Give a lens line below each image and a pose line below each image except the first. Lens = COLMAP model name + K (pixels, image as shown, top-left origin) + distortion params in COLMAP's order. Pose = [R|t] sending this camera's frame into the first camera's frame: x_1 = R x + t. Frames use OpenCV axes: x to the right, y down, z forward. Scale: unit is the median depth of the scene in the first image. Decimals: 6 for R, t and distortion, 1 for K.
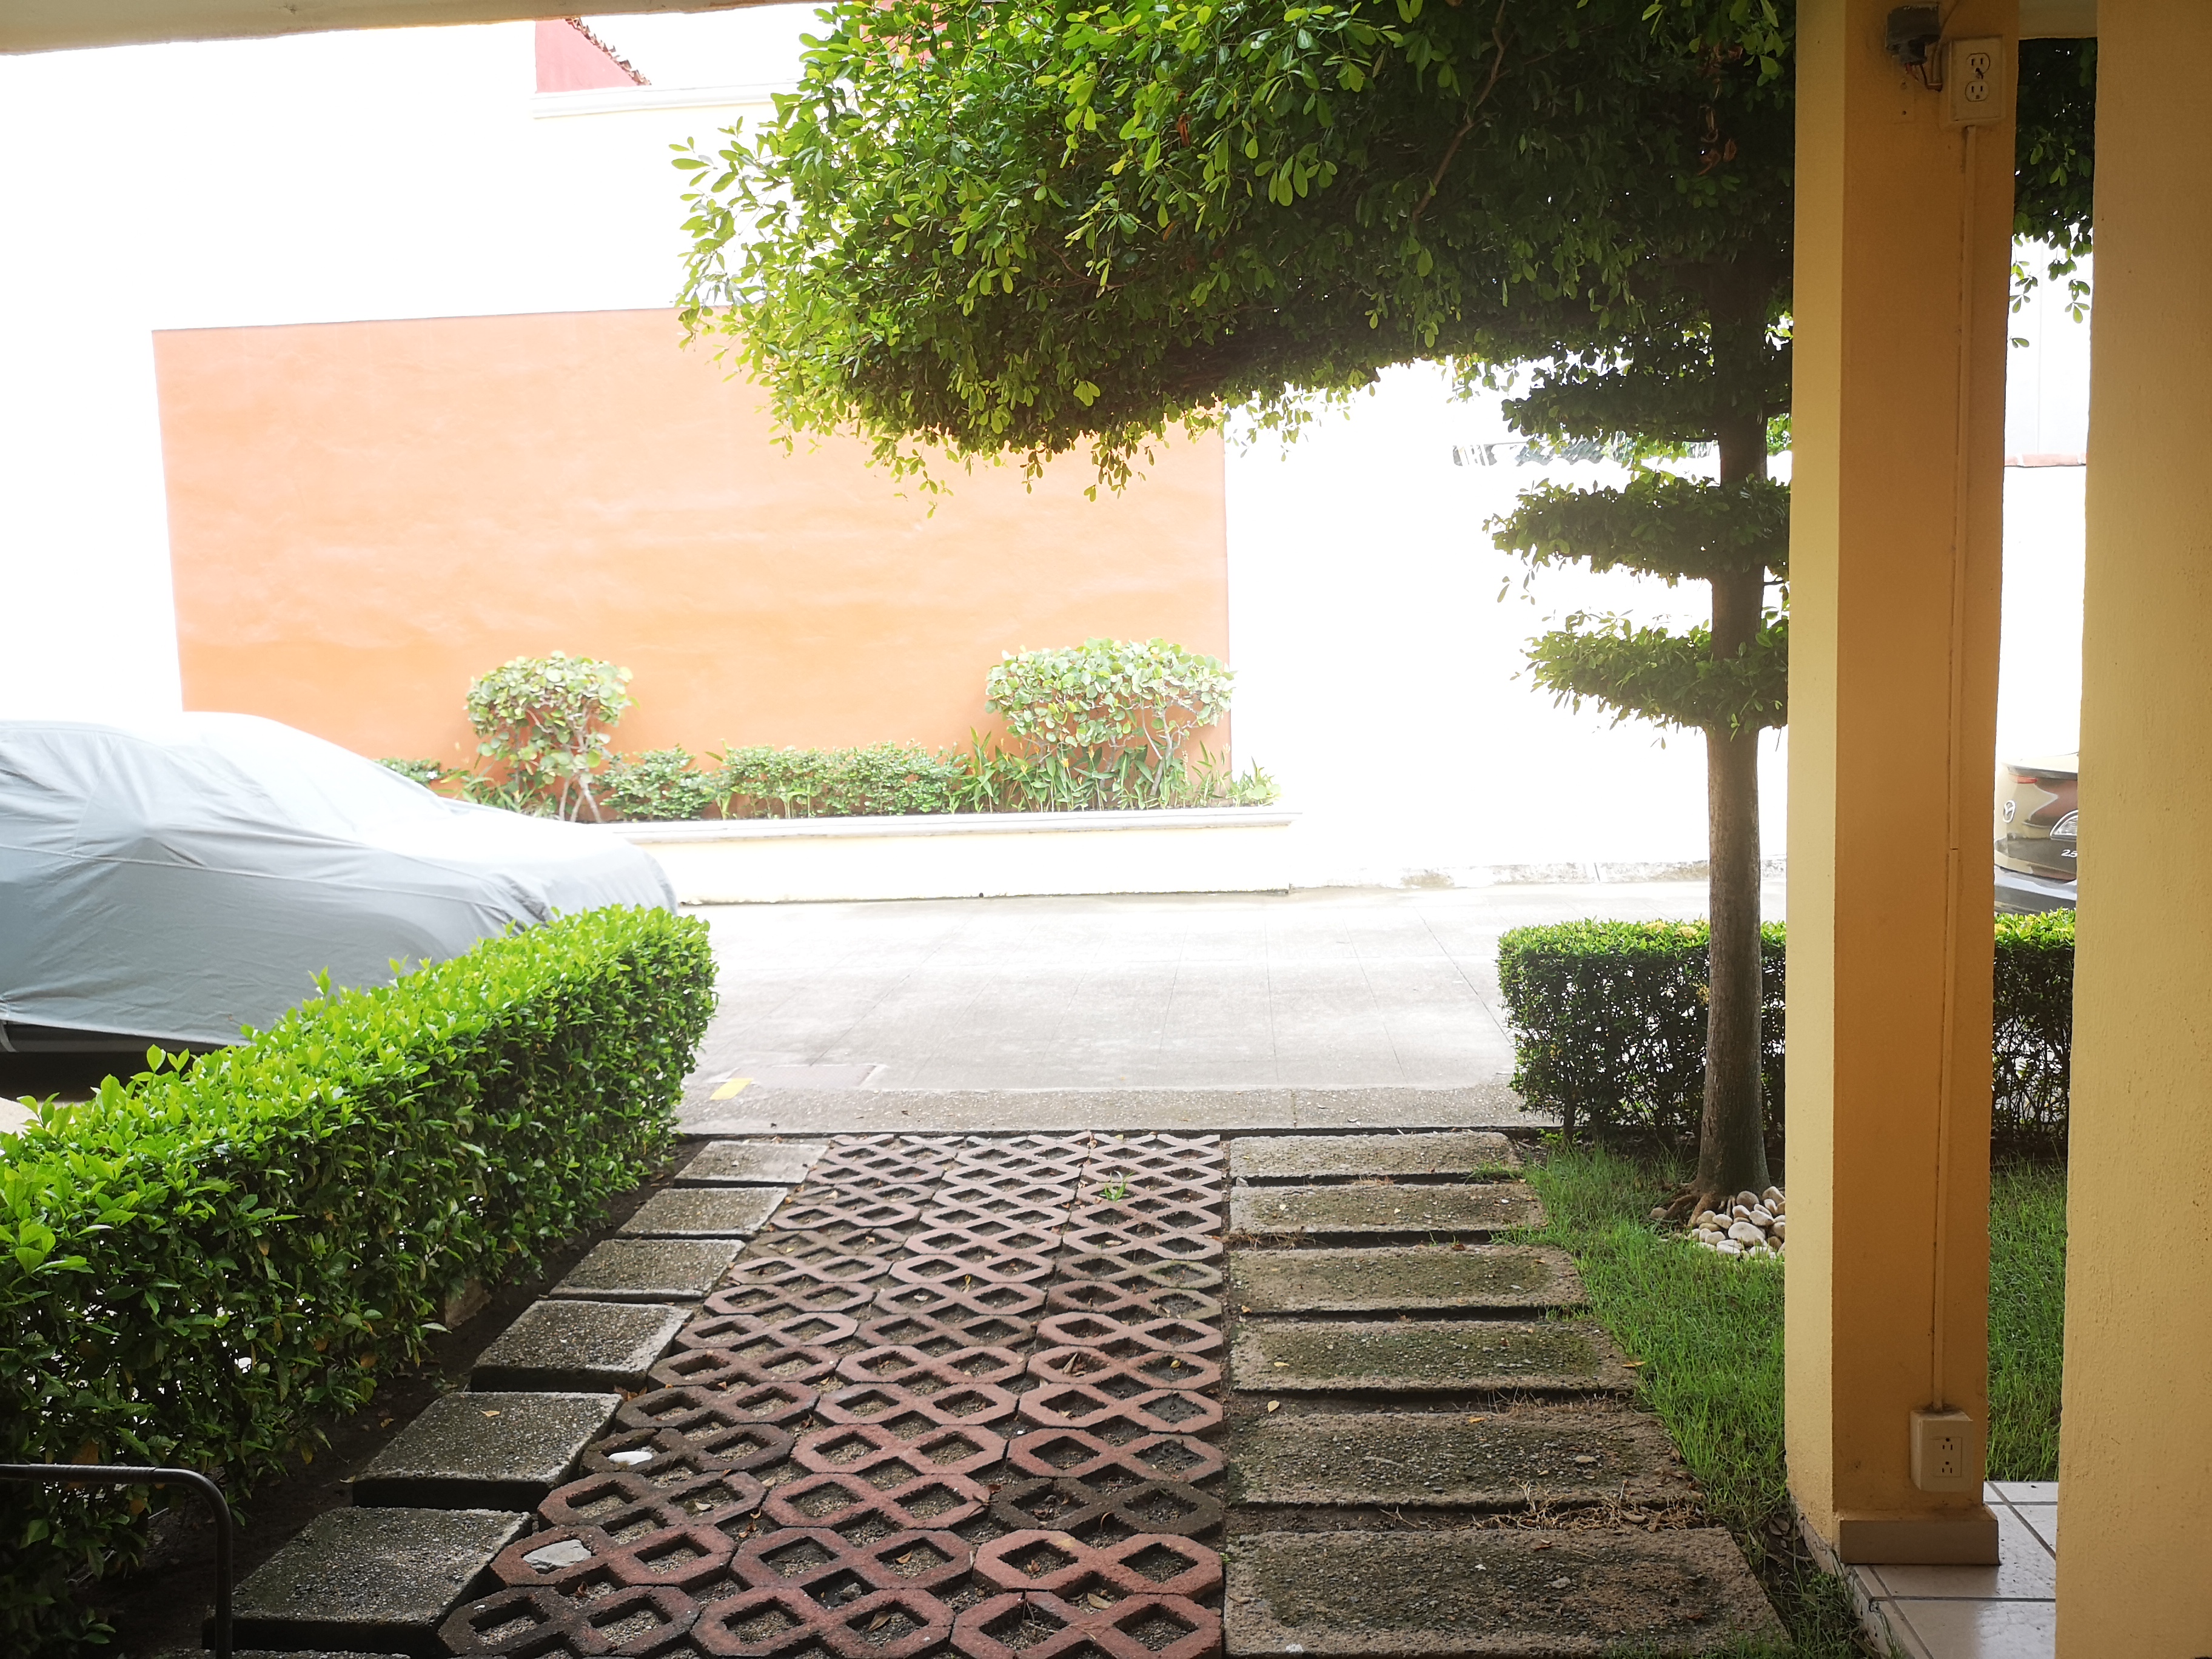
lens RADIAL K [[1722.5, 0, 1104.9], [0, 1722.5, 833.6], [0, 0, 1]] dist [0.069576, -0.054587]
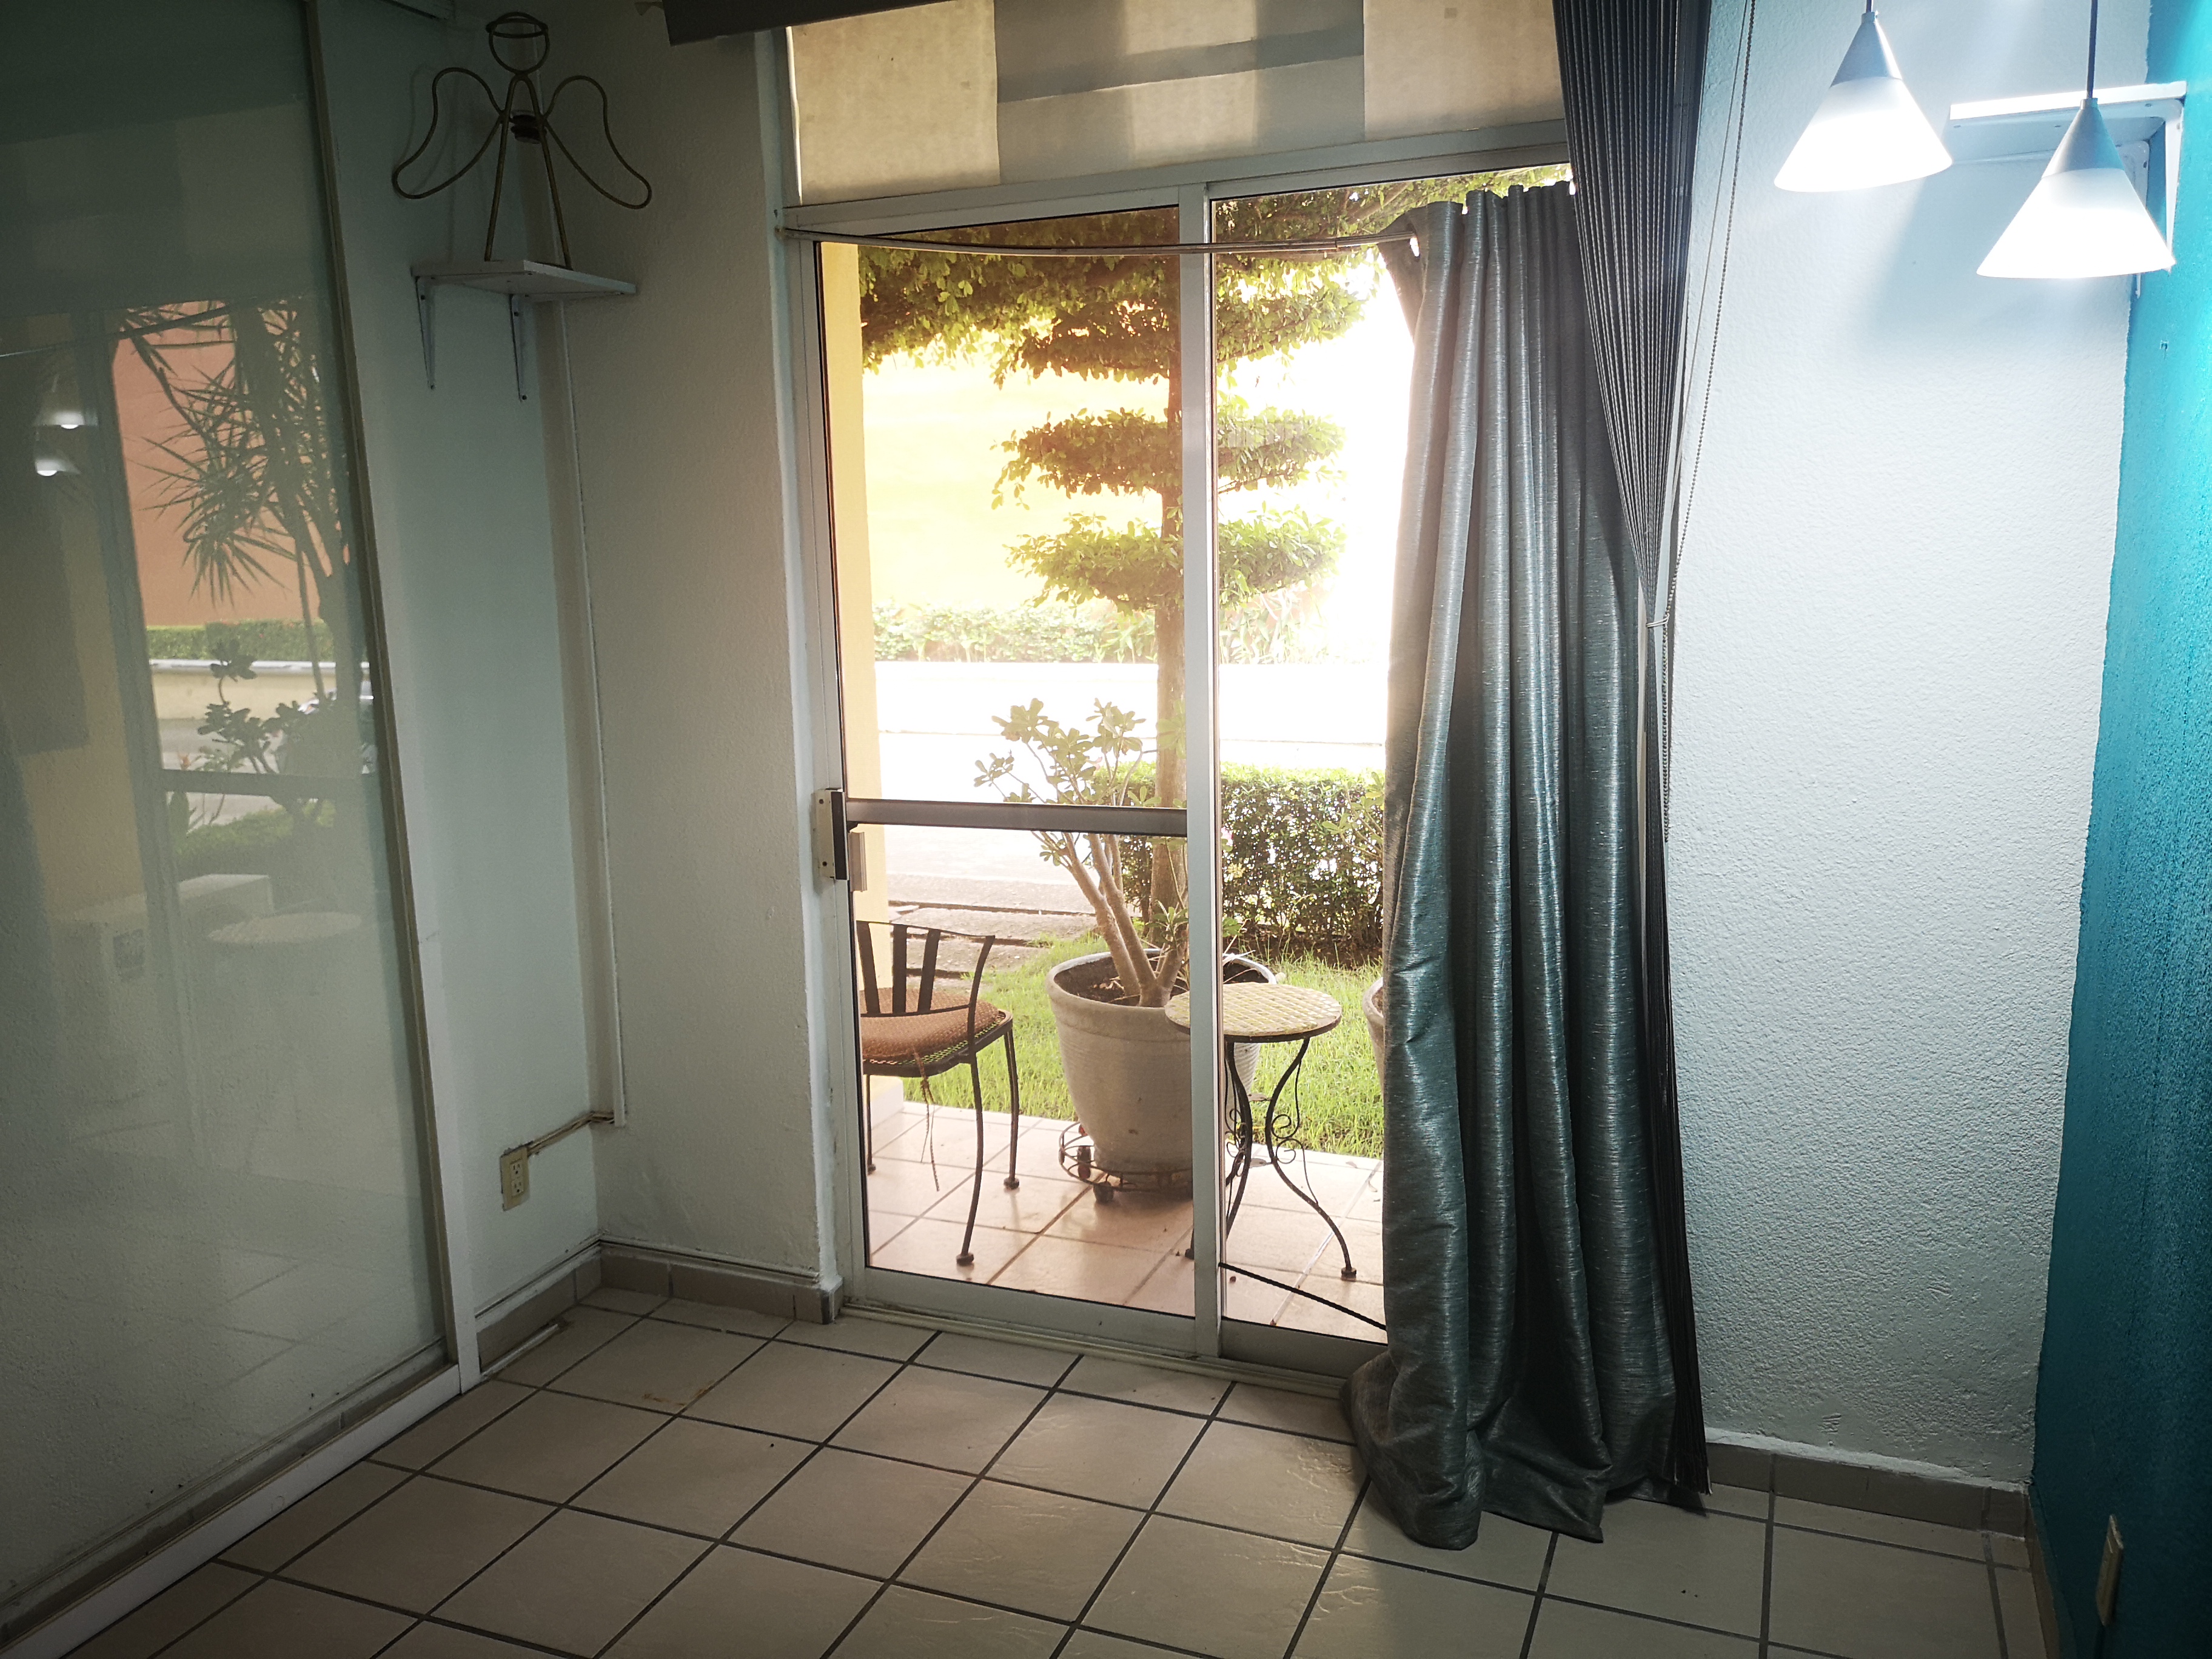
lens RADIAL K [[1722.5, 0, 1108.7], [0, 1722.5, 823.6], [0, 0, 1]] dist [0.069576, -0.054587]
pose [[0.951126, 0.059818, -0.302953, 0.269962], [-0.035682, 0.995777, 0.084593, -0.002400], [0.306733, -0.069648, 0.949244, -0.091710]]
